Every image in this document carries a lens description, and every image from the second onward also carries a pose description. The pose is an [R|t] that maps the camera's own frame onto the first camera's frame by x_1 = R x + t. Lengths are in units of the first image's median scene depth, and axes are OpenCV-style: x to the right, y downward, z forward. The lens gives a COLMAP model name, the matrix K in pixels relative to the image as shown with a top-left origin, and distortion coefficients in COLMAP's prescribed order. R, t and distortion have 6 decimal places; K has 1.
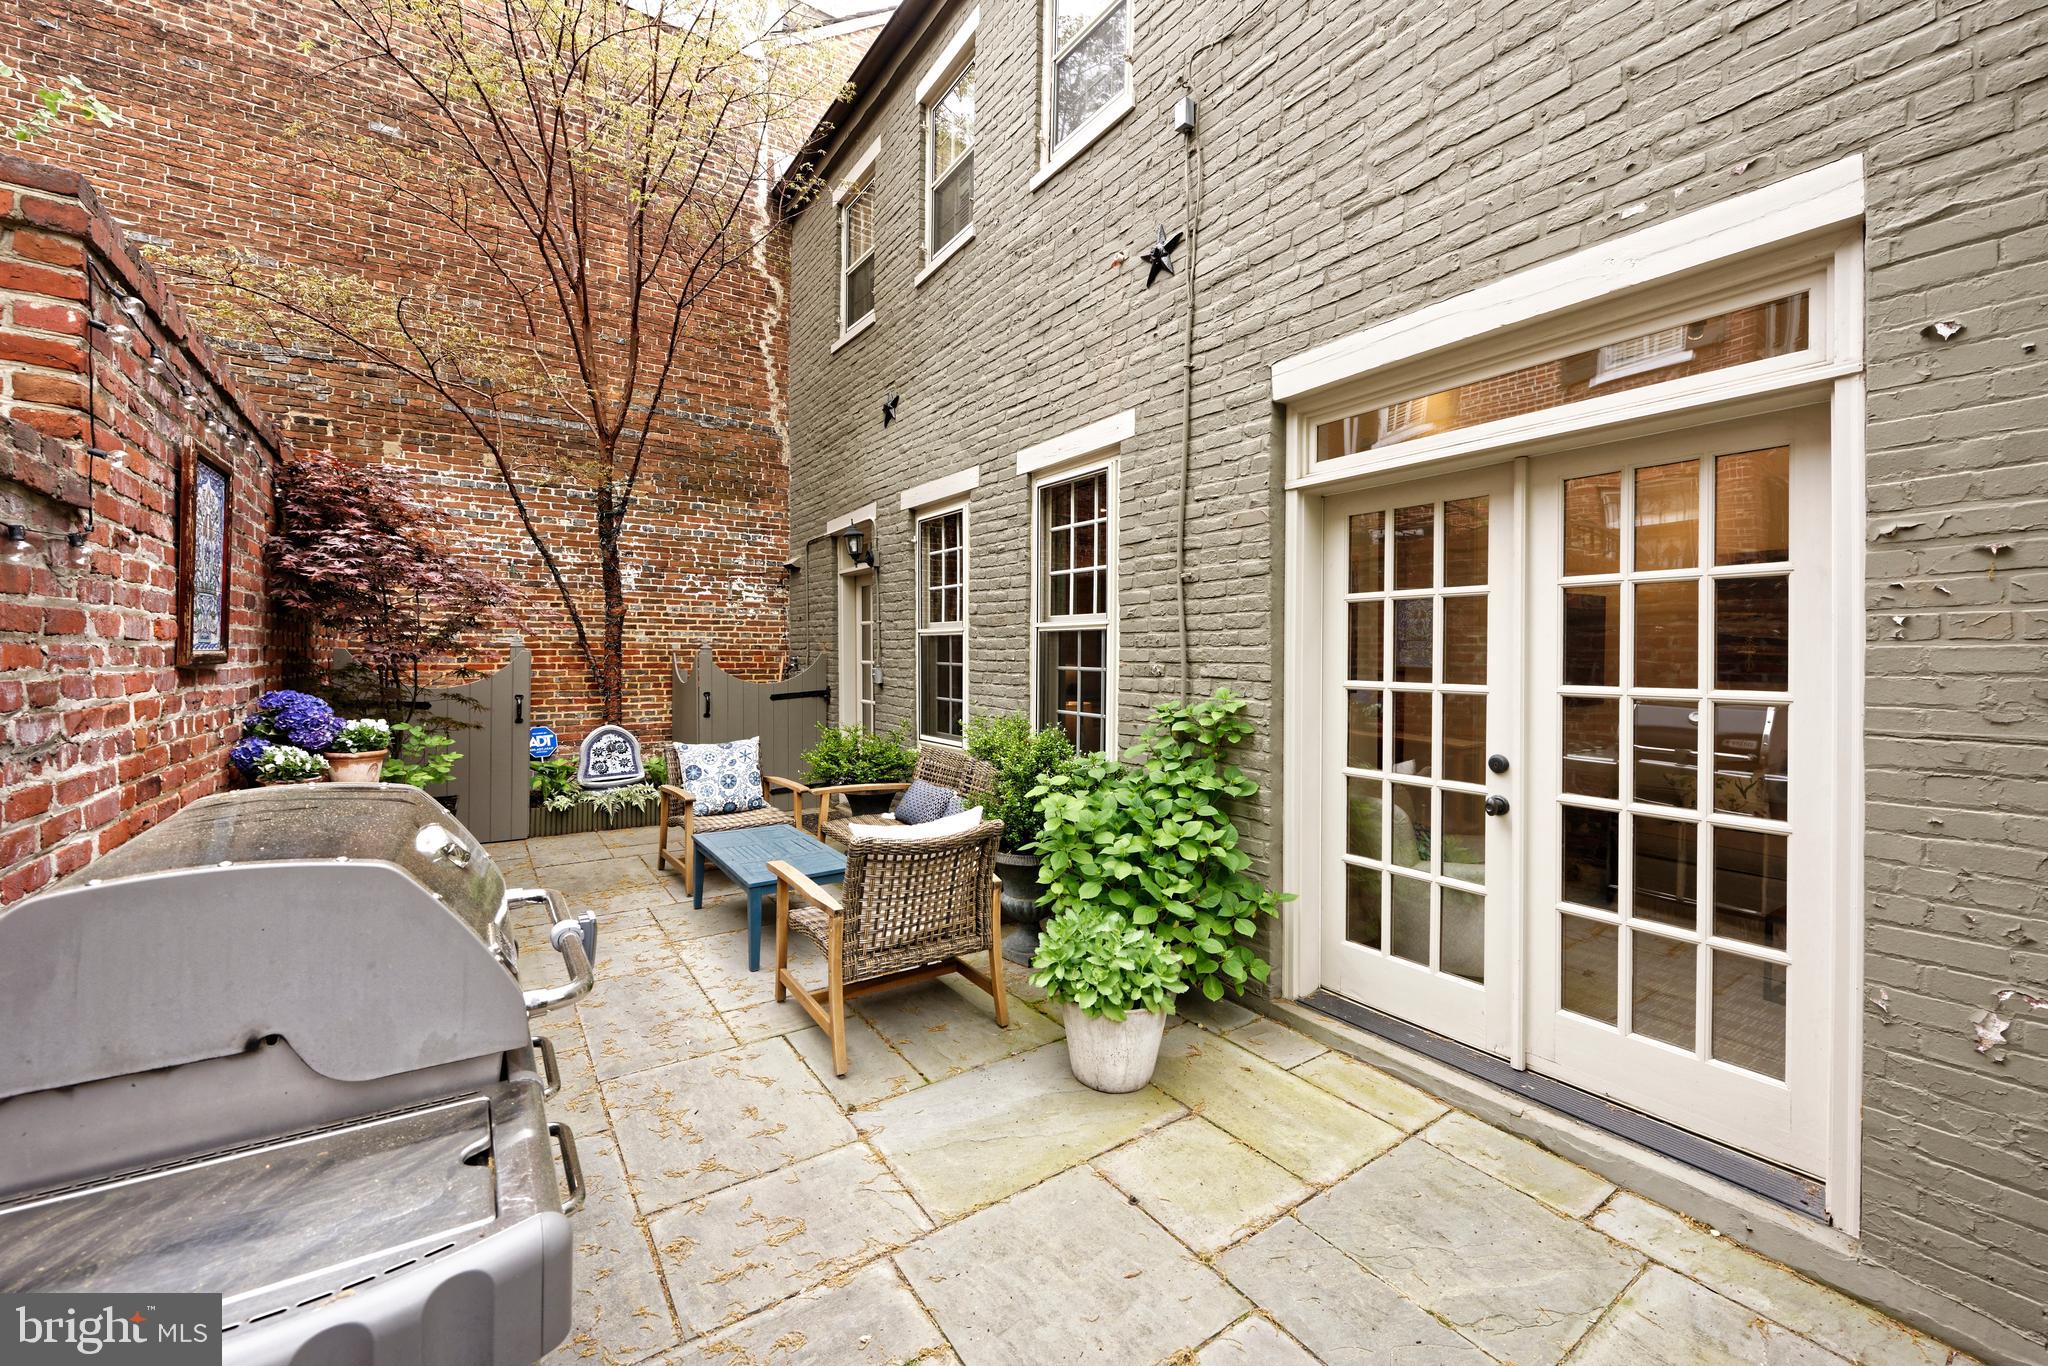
lens RADIAL K [[790.7, 0, 1023.7], [0, 790.7, 641.9], [0, 0, 1]] dist [-0.001069, -0.000242]
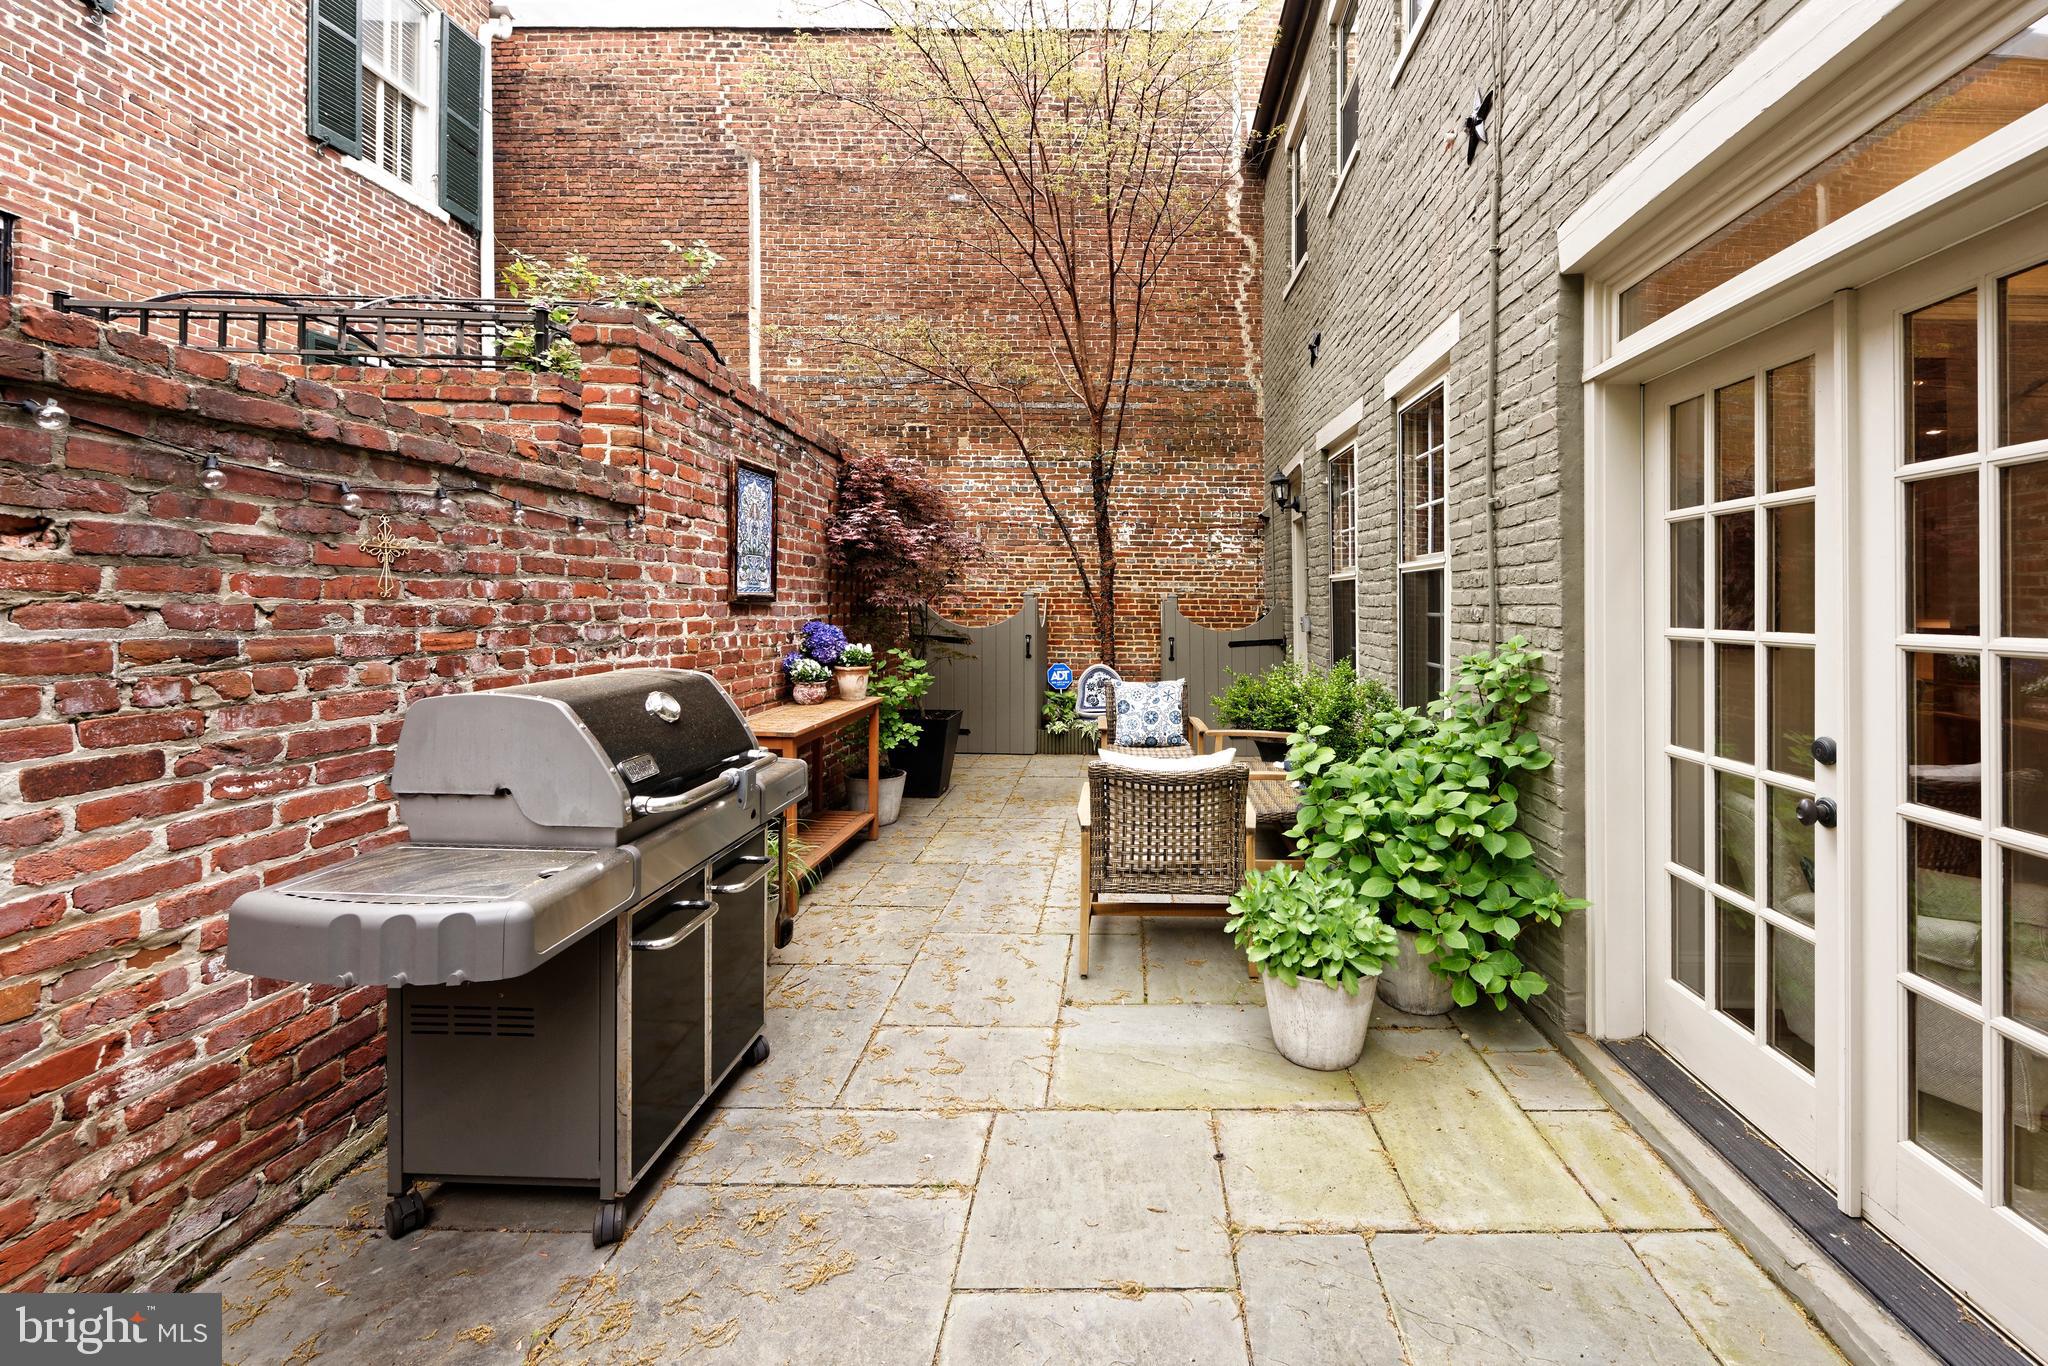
lens RADIAL K [[834.0, 0, 1143.7], [0, 834.0, 593.3], [0, 0, 1]] dist [-0.000524, -0.000280]
pose [[0.828905, -0.004304, -0.559373, 0.410972], [0.001847, 0.999986, -0.004958, 0.018102], [0.559387, 0.003077, 0.828901, 0.069427]]
